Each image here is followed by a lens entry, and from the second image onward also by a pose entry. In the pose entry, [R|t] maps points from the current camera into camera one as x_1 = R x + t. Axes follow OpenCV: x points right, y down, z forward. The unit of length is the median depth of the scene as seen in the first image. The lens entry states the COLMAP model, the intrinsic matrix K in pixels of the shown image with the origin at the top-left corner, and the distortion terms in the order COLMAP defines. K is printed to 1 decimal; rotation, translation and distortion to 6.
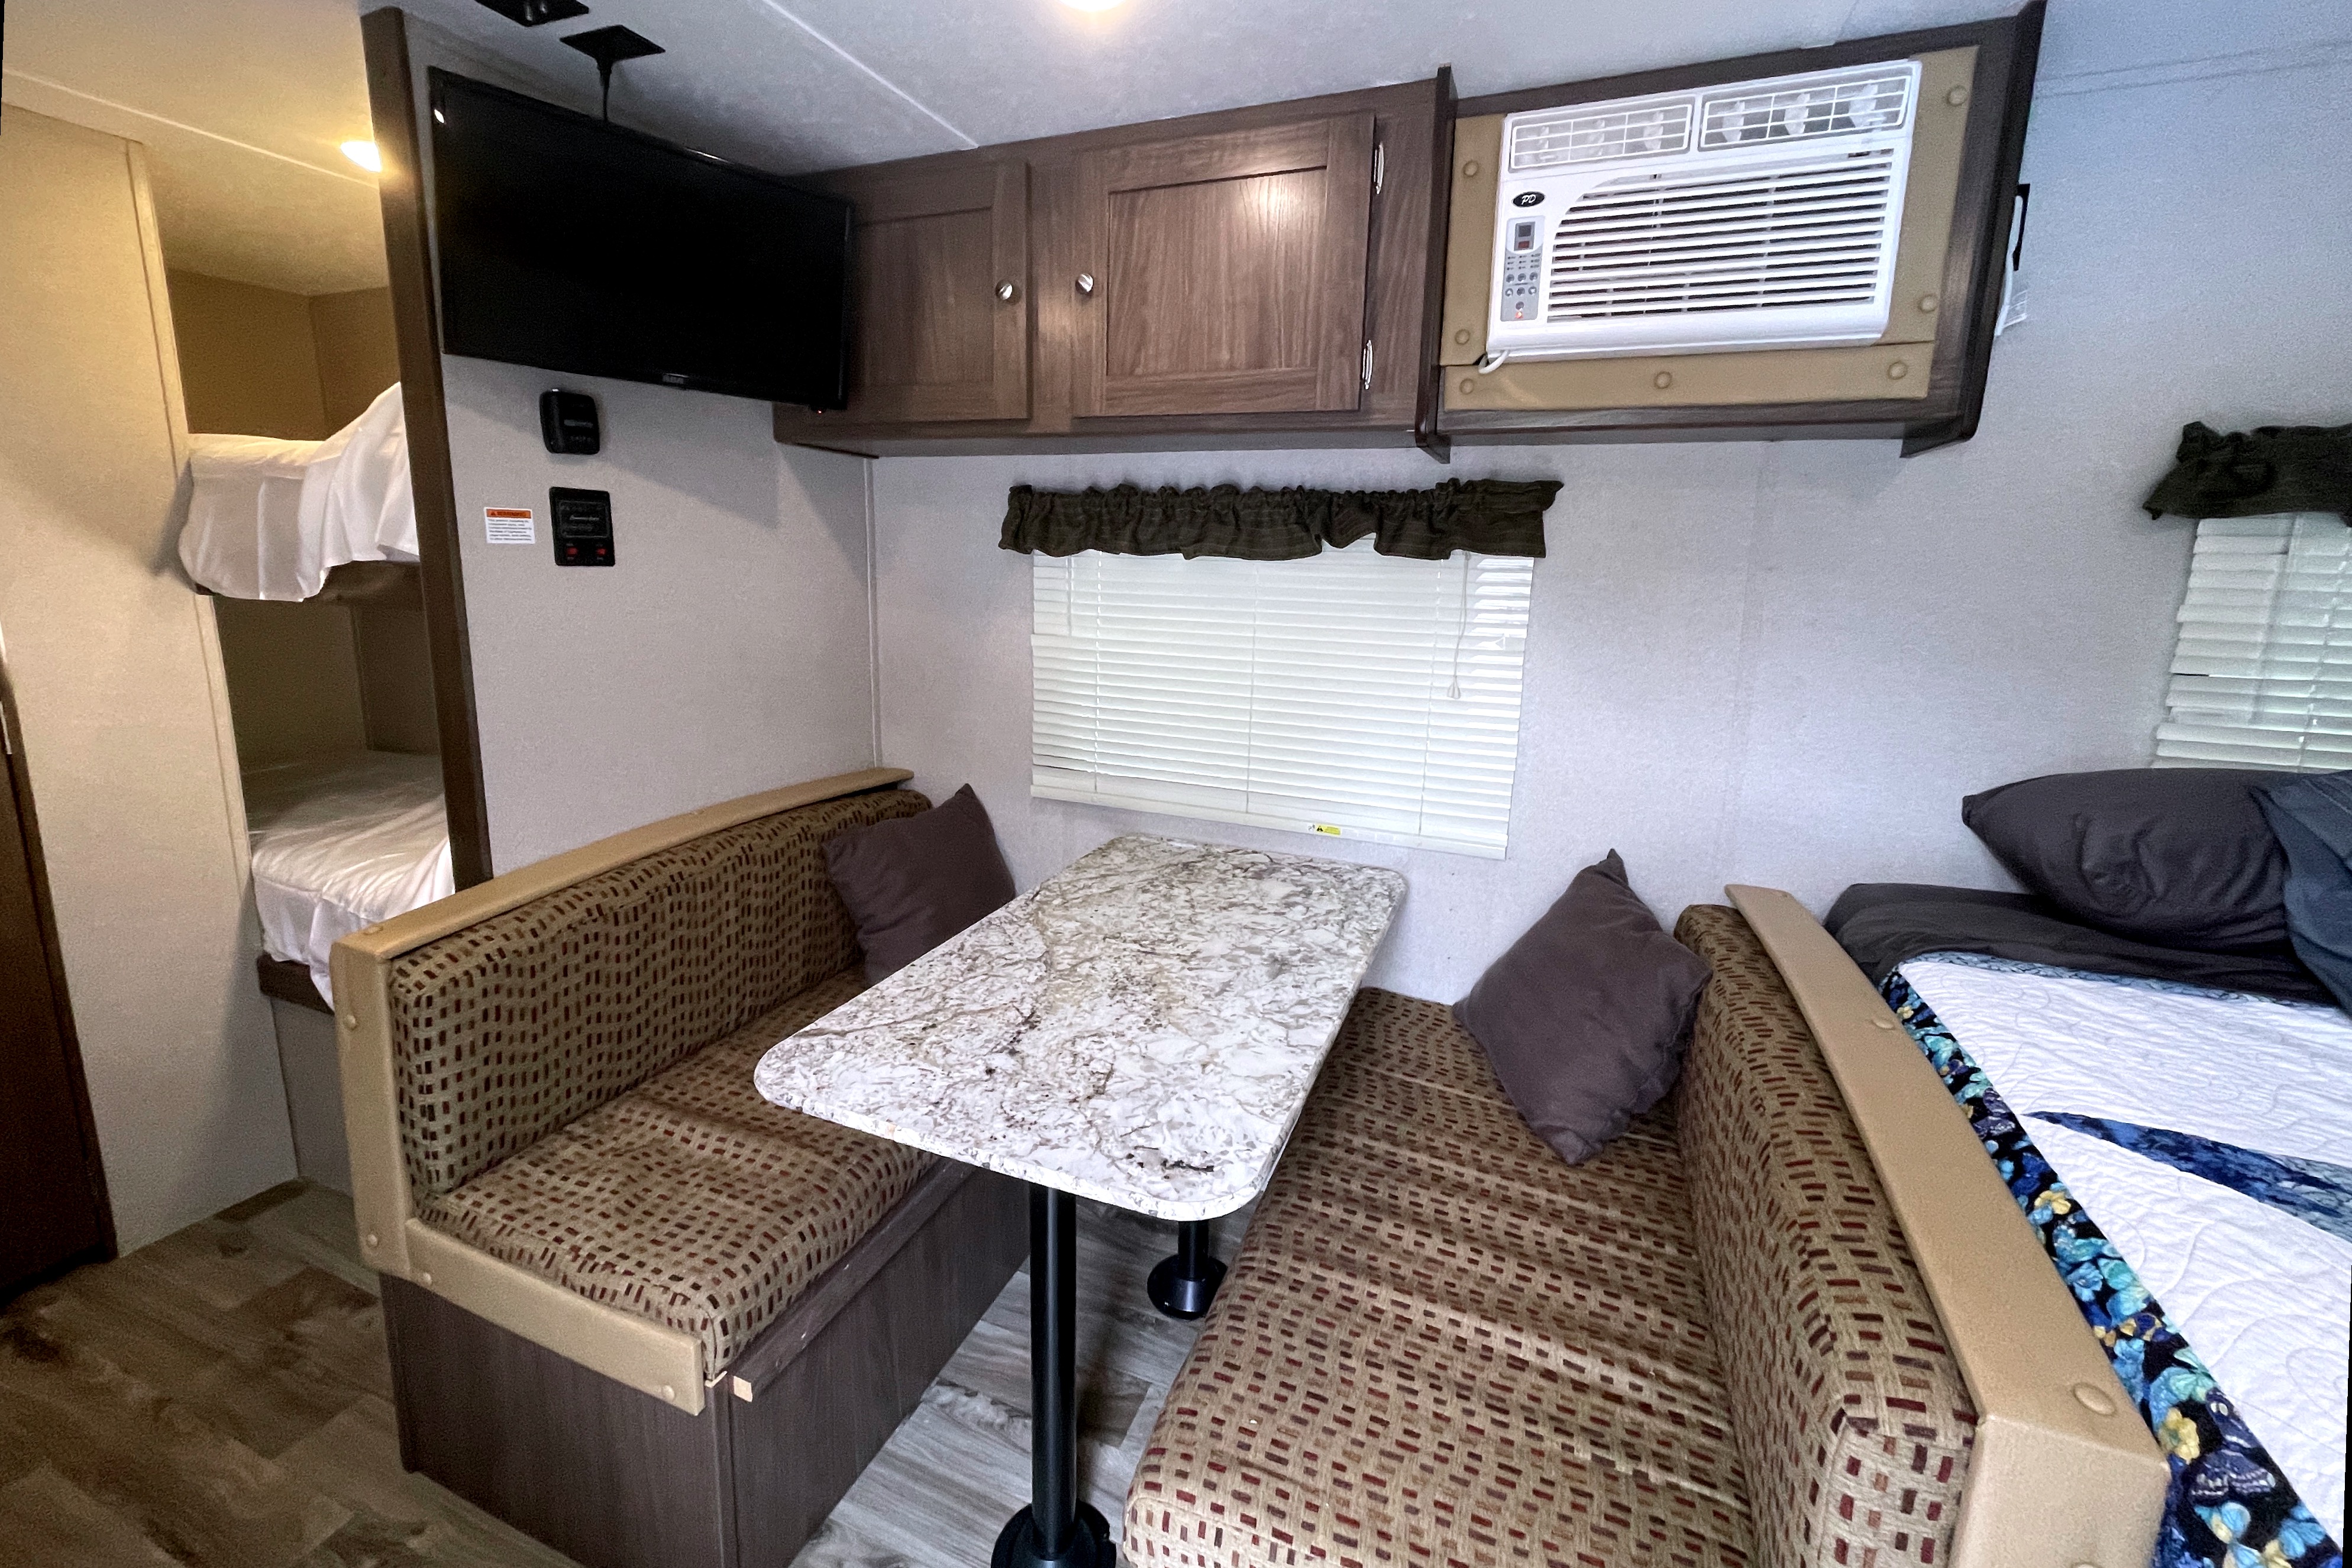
lens RADIAL K [[963.9, 0, 1172.4], [0, 963.9, 716.0], [0, 0, 1]] dist [-0.004587, 0.000286]
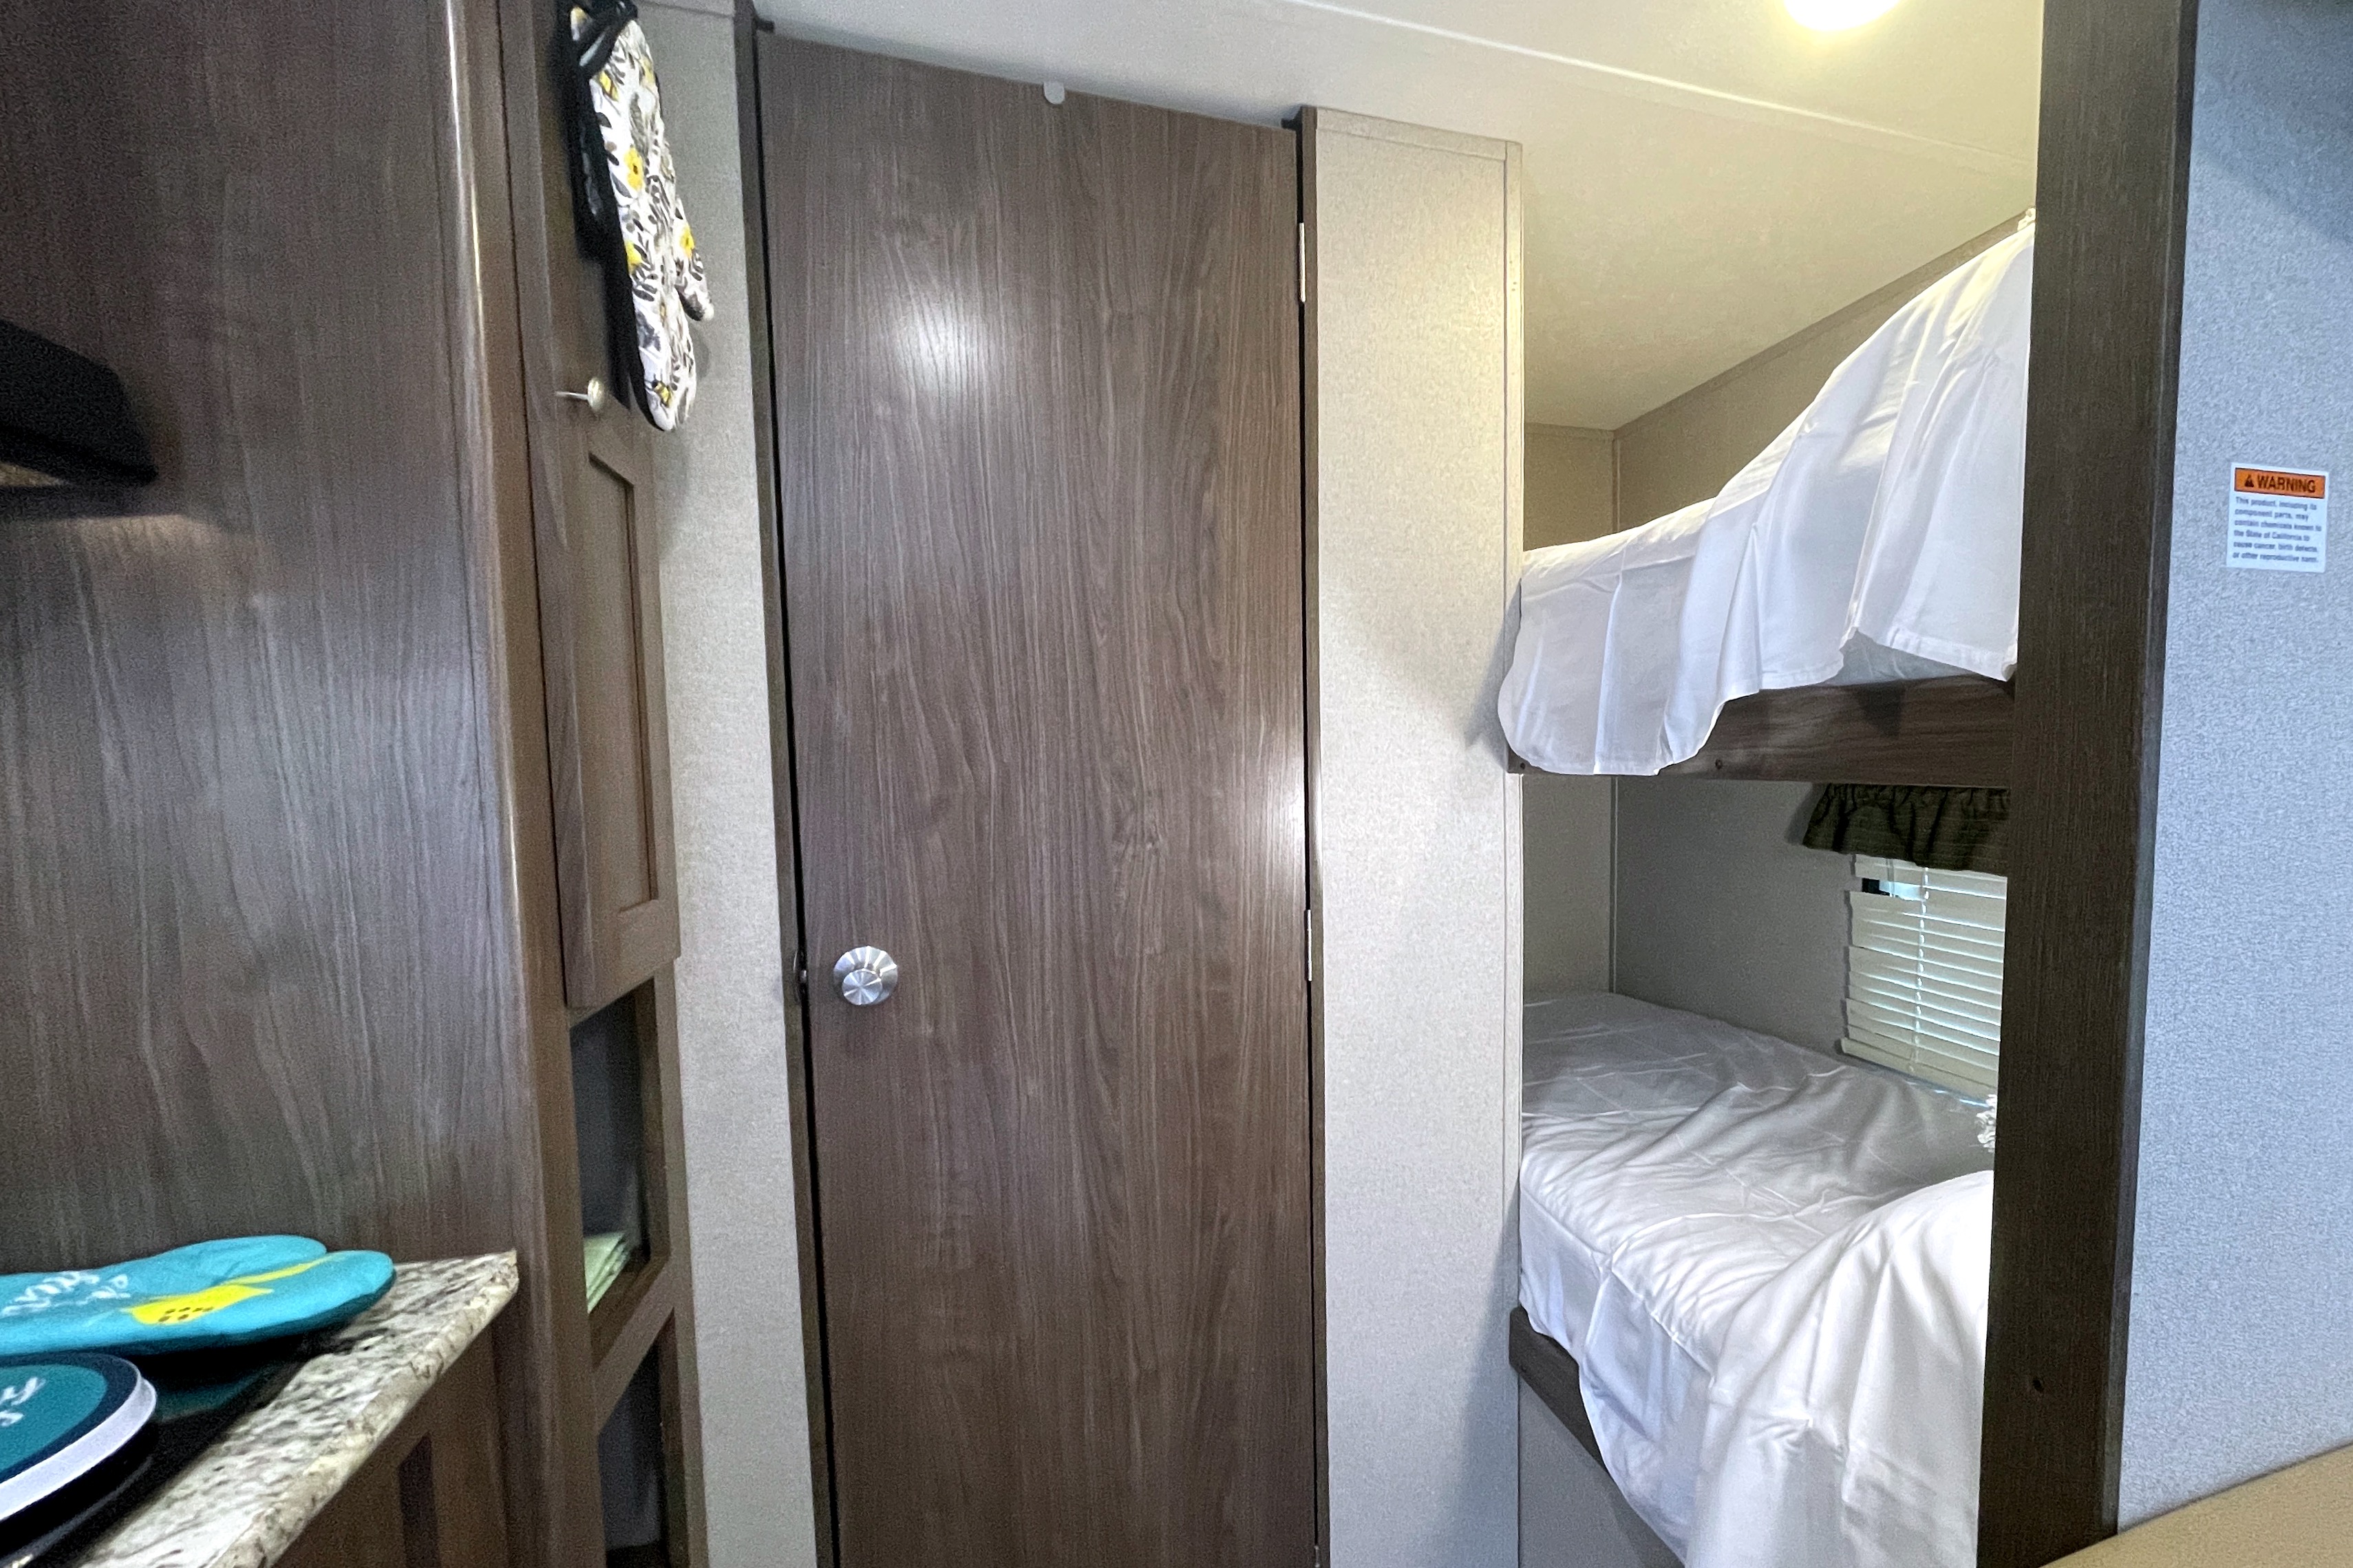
lens RADIAL K [[1107.6, 0, 1354.4], [0, 1107.6, 848.3], [0, 0, 1]] dist [0.005060, -0.000080]
pose [[0.644742, 0.032770, -0.763698, -0.606617], [-0.109382, 0.992754, -0.049745, -0.026359], [0.756534, 0.115608, 0.643655, 0.520779]]
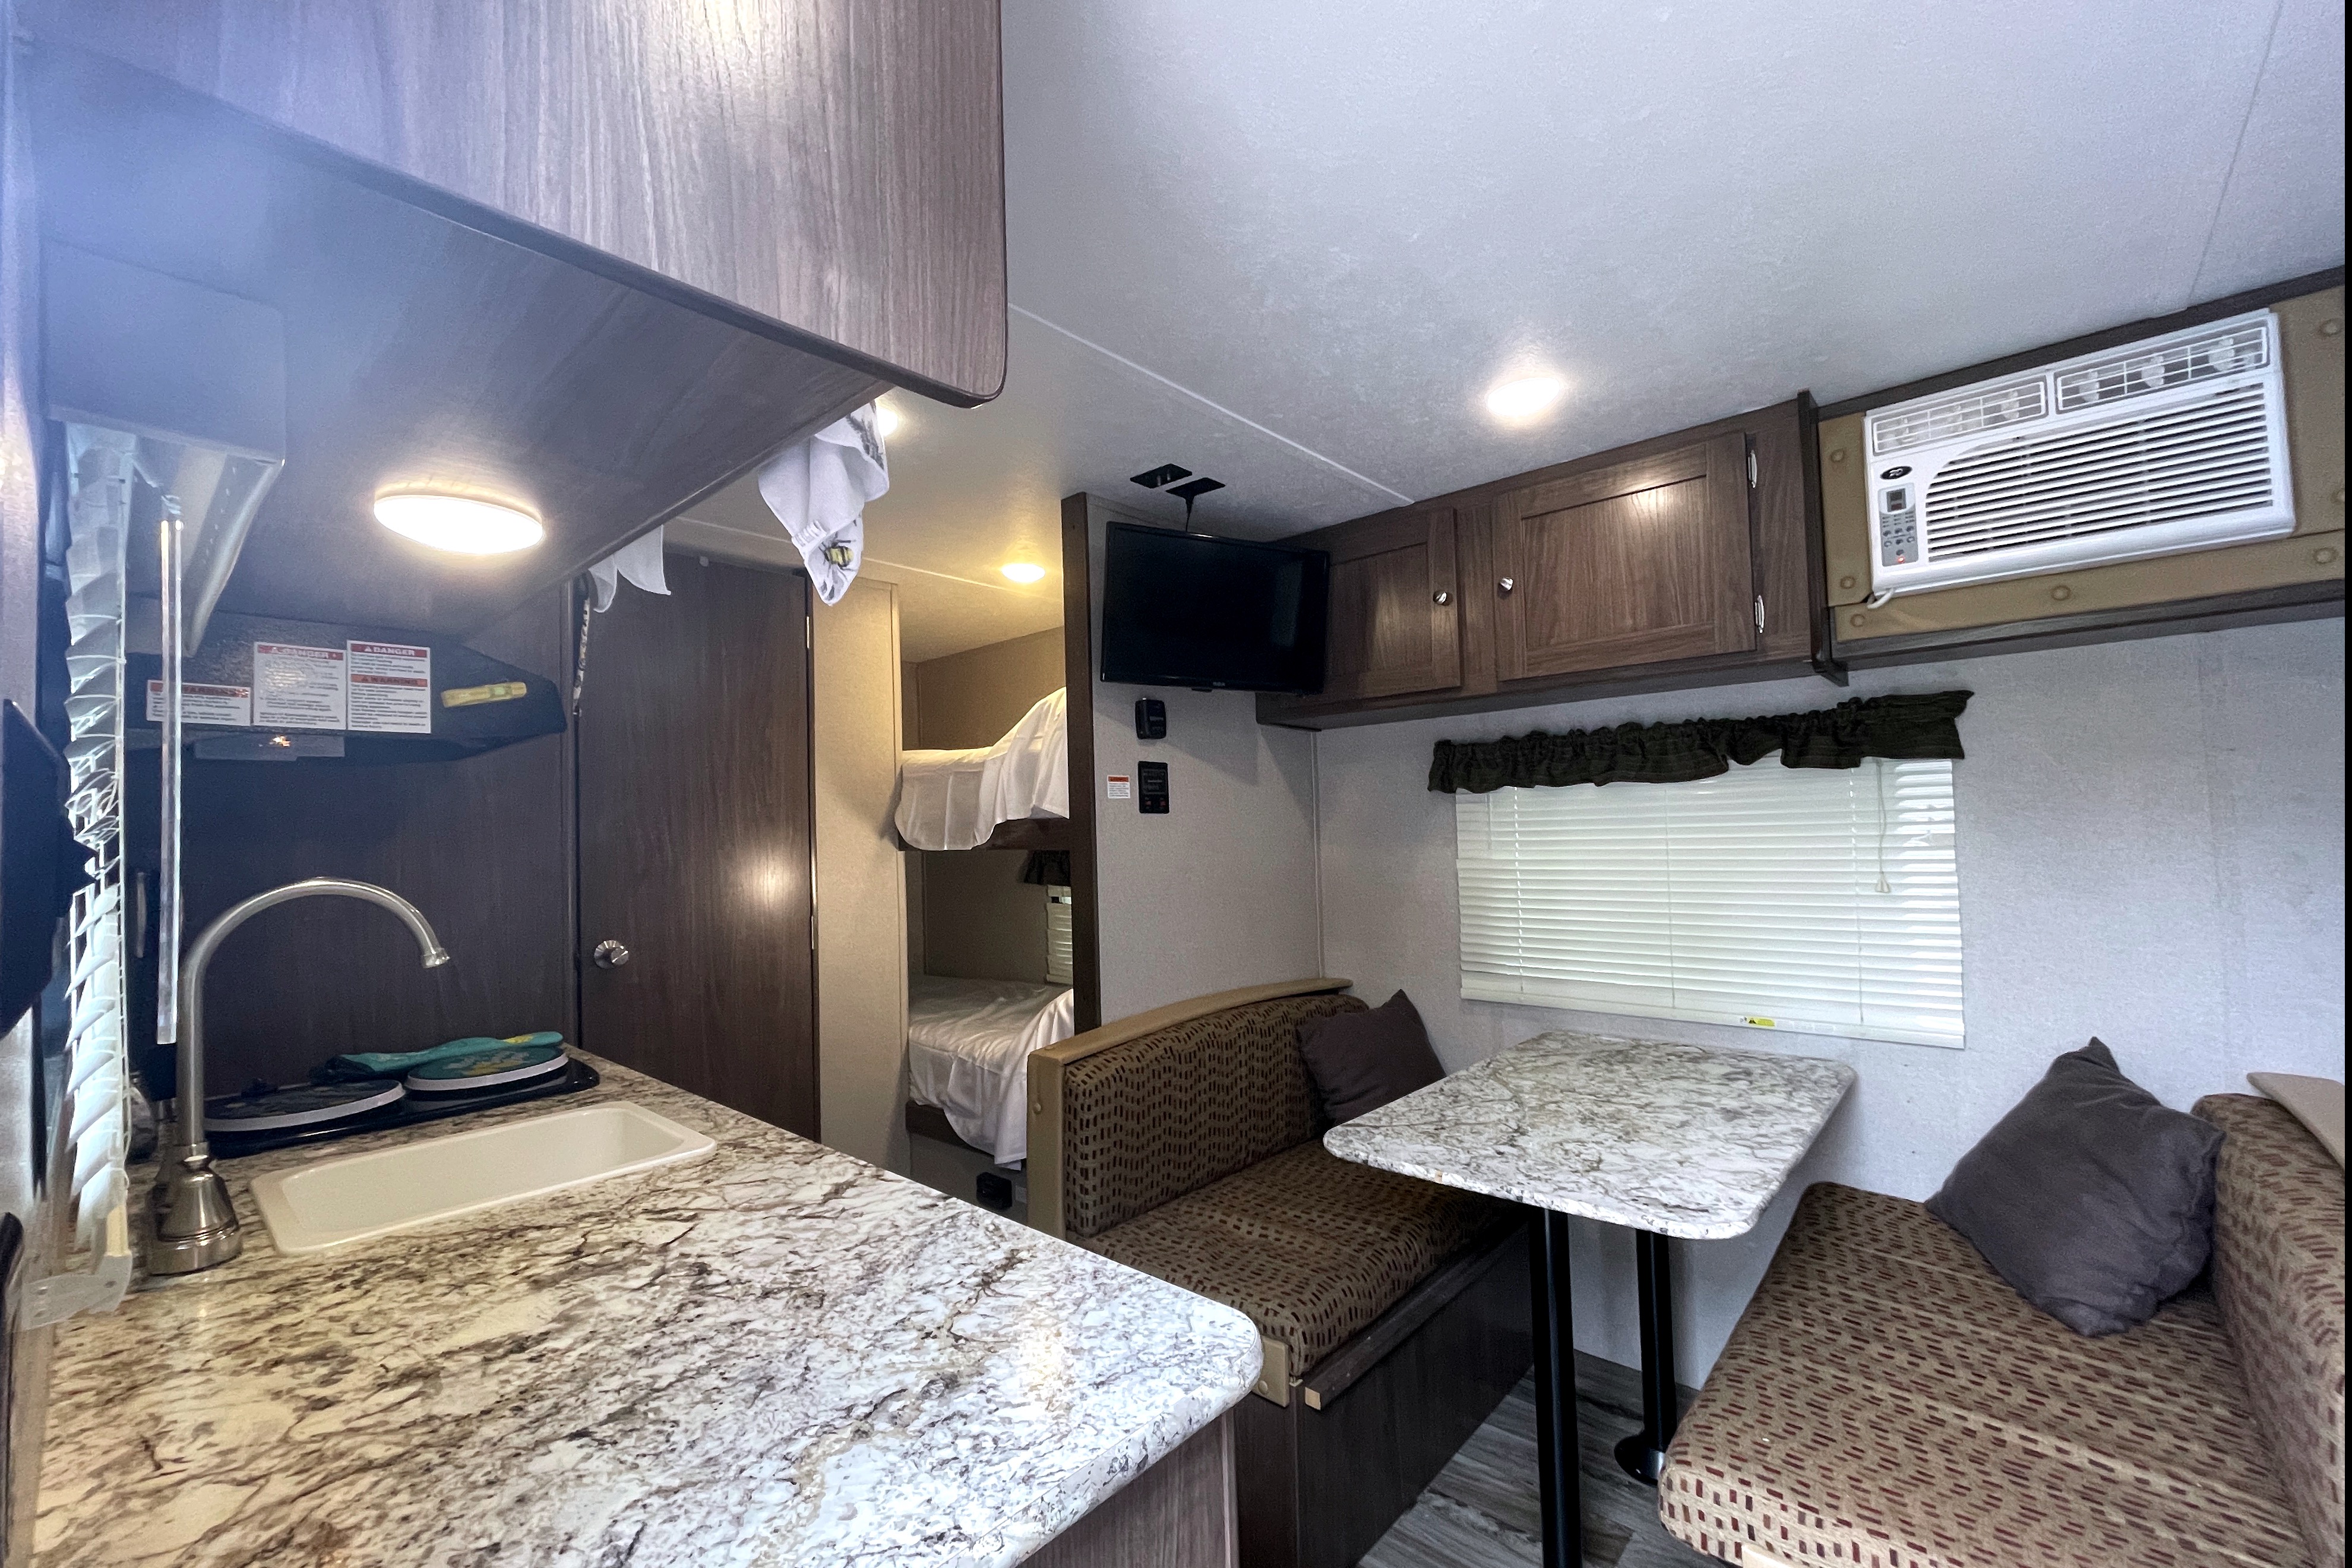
lens RADIAL K [[964.0, 0, 1141.0], [0, 964.0, 799.6], [0, 0, 1]] dist [-0.004587, 0.000286]
pose [[0.932681, -0.062358, -0.355272, -0.117702], [-0.011011, 0.979562, -0.200841, 0.129562], [0.360535, 0.191233, 0.912932, -0.380225]]
